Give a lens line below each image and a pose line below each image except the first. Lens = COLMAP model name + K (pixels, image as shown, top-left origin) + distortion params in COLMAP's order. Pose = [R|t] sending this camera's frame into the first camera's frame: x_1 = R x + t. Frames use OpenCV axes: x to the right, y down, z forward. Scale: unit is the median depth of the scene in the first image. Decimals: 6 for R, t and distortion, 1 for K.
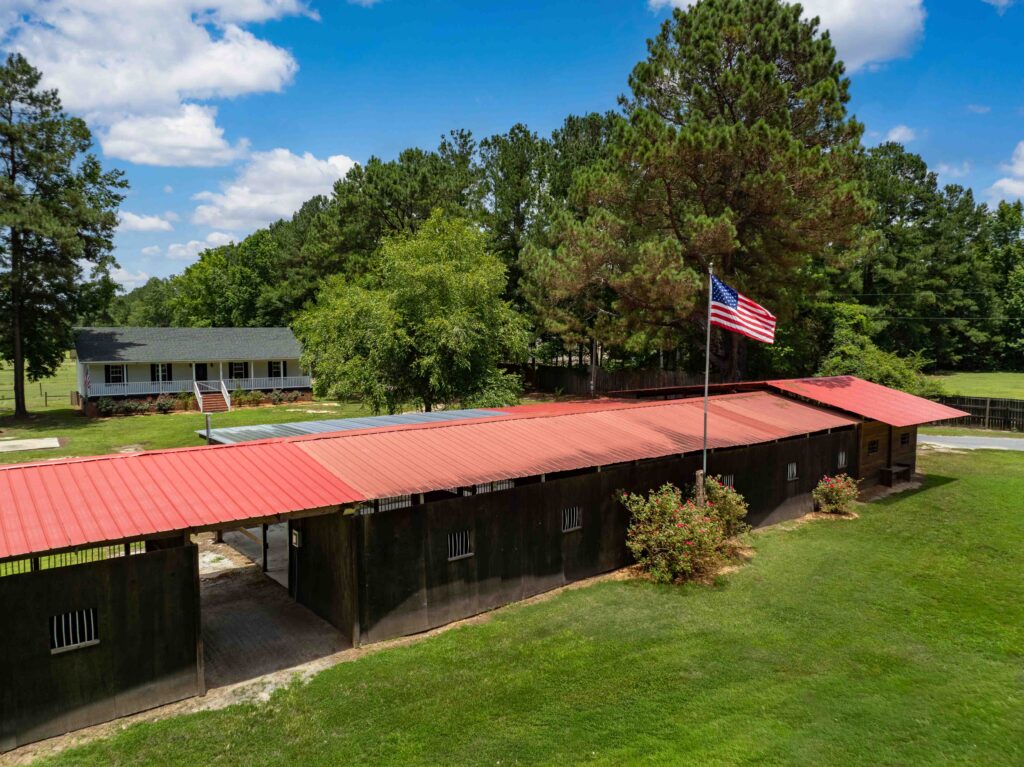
lens RADIAL K [[744.7, 0, 496.0], [0, 744.7, 382.8], [0, 0, 1]] dist [-0.003689, -0.001862]
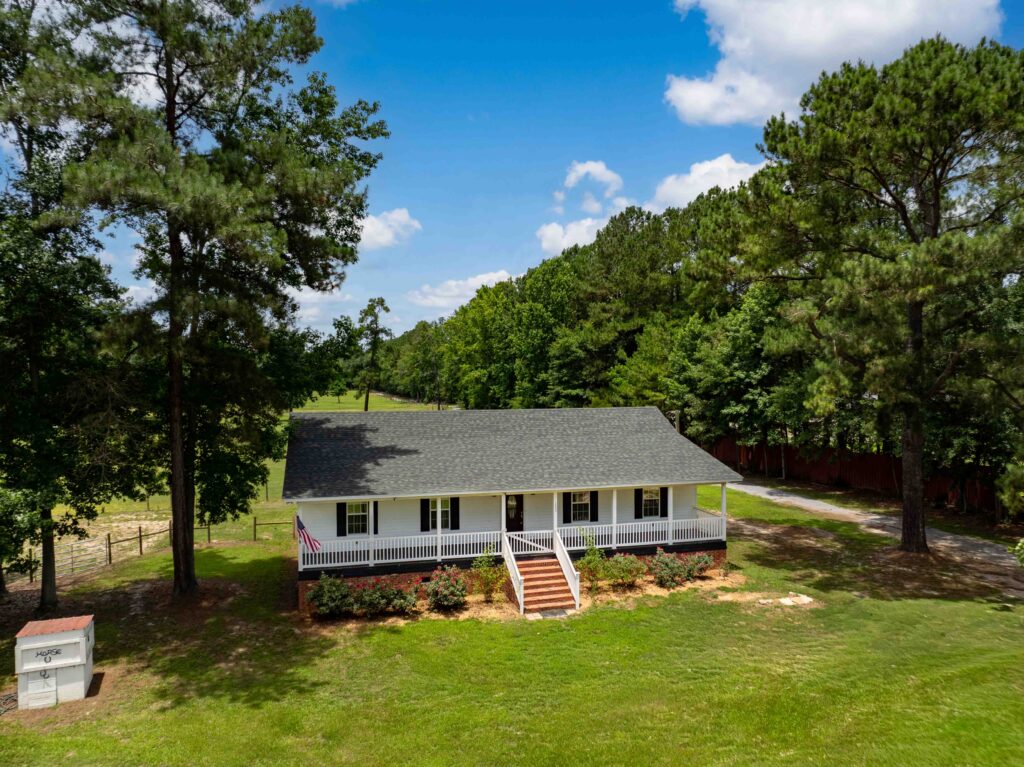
lens RADIAL K [[702.7, 0, 511.8], [0, 702.7, 405.2], [0, 0, 1]] dist [-0.003113, 0.000062]
pose [[0.955124, 0.013654, -0.295893, -0.150072], [-0.018159, 0.999757, -0.012482, -0.043867], [0.295650, 0.017295, 0.955140, 0.319000]]
